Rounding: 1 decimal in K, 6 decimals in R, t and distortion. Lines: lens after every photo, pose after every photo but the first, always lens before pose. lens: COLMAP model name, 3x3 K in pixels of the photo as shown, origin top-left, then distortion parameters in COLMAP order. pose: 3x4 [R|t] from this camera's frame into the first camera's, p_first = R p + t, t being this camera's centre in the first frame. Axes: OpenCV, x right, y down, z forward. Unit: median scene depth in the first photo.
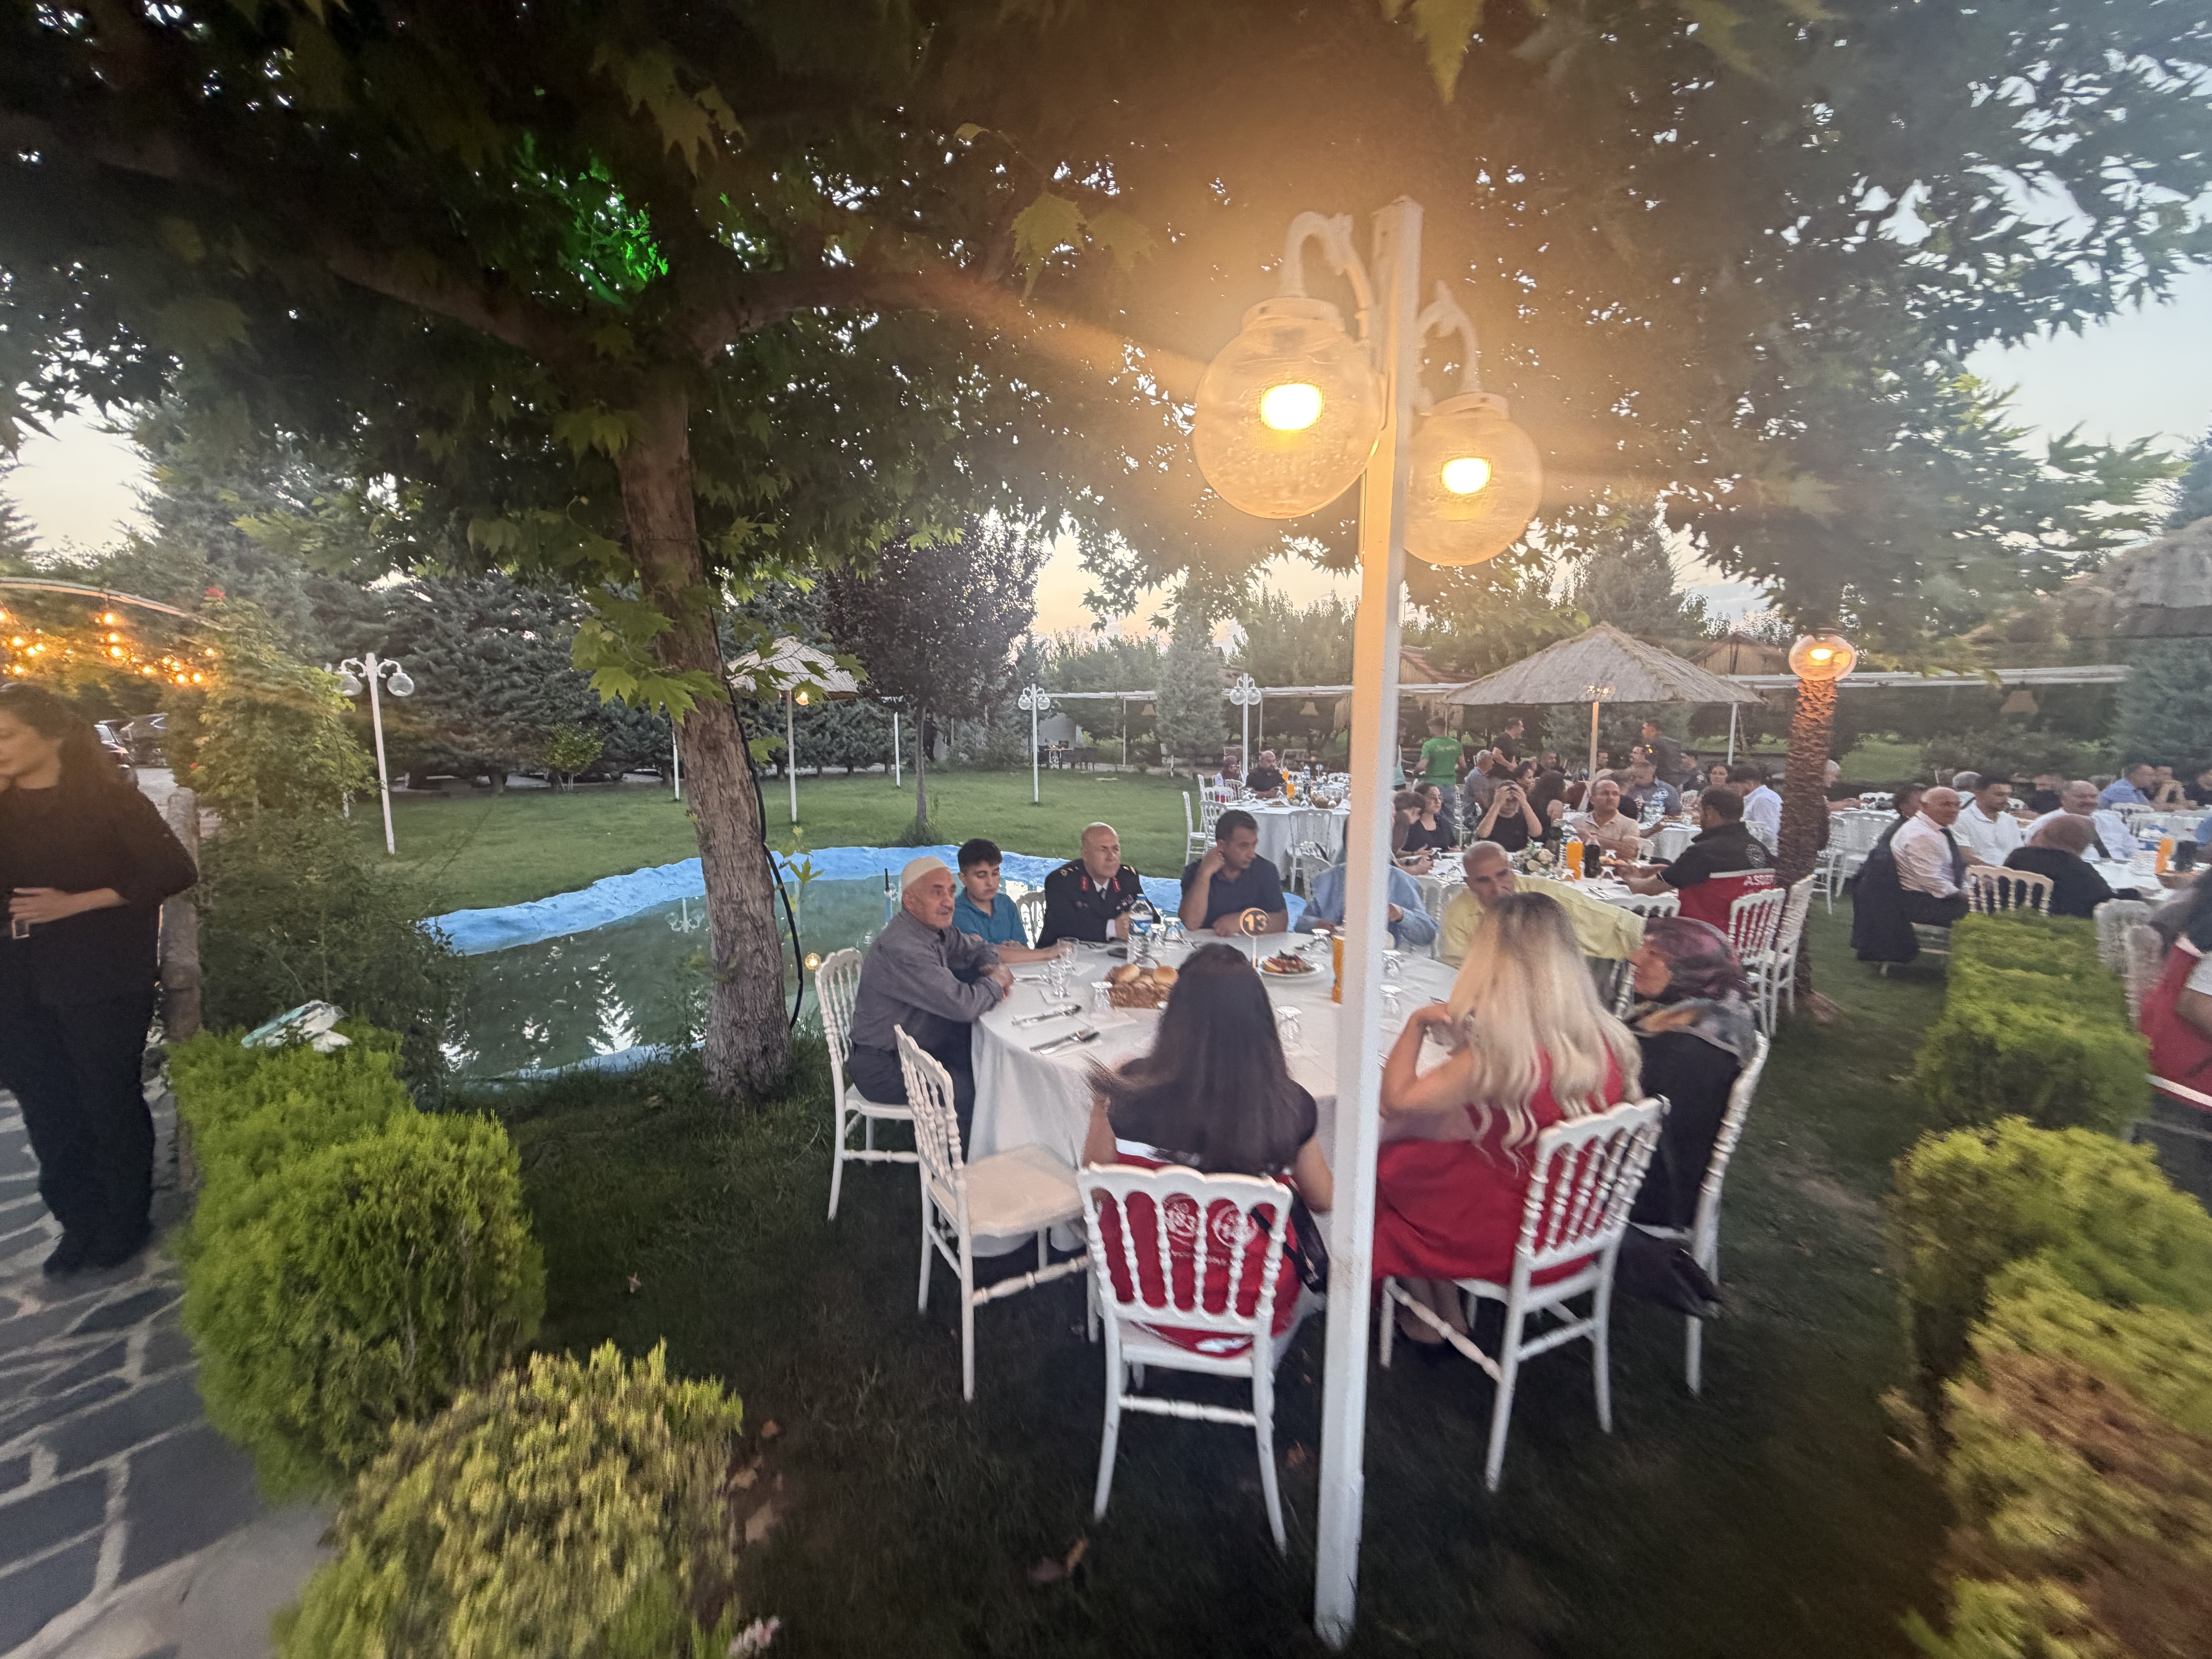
lens RADIAL K [[878.4, 0, 1097.6], [0, 878.4, 828.4], [0, 0, 1]] dist [-0.000999, -0.000413]
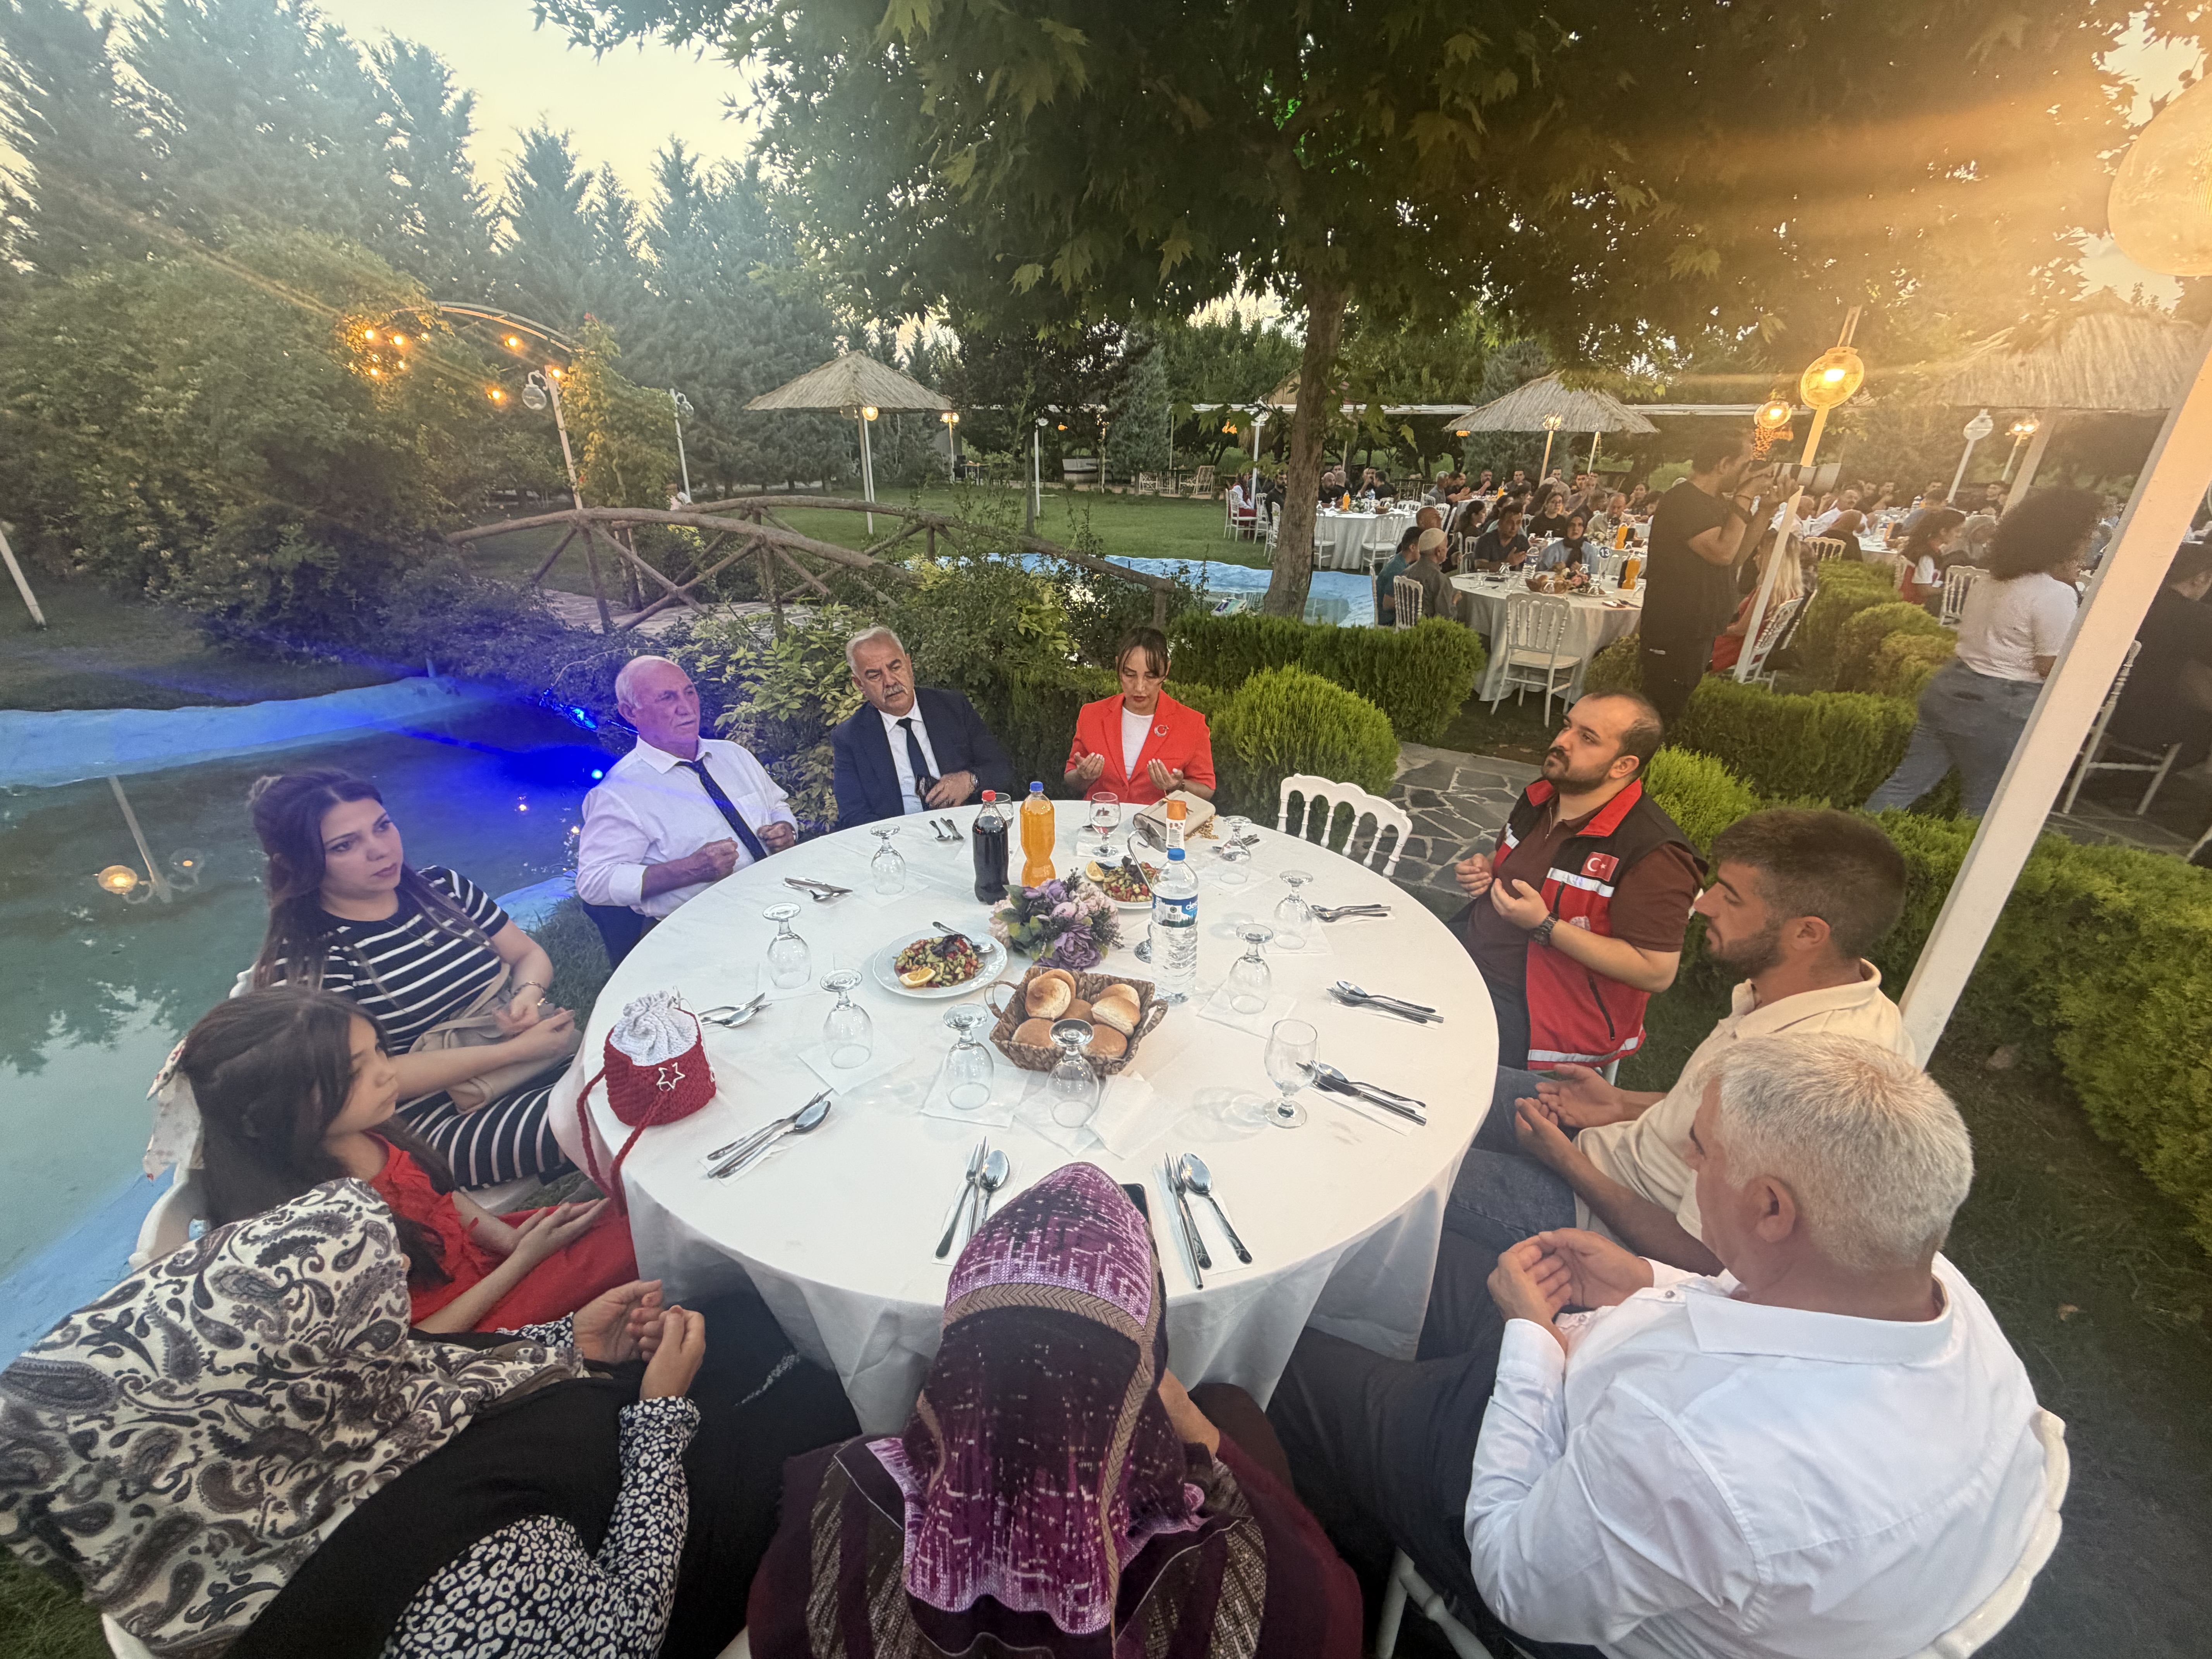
lens RADIAL K [[878.4, 0, 1097.6], [0, 878.4, 828.4], [0, 0, 1]] dist [-0.000999, -0.000413]
pose [[0.973870, -0.091582, 0.207824, -0.403753], [0.025096, 0.952880, 0.302308, 0.013675], [-0.225717, -0.289194, 0.930279, -0.251045]]
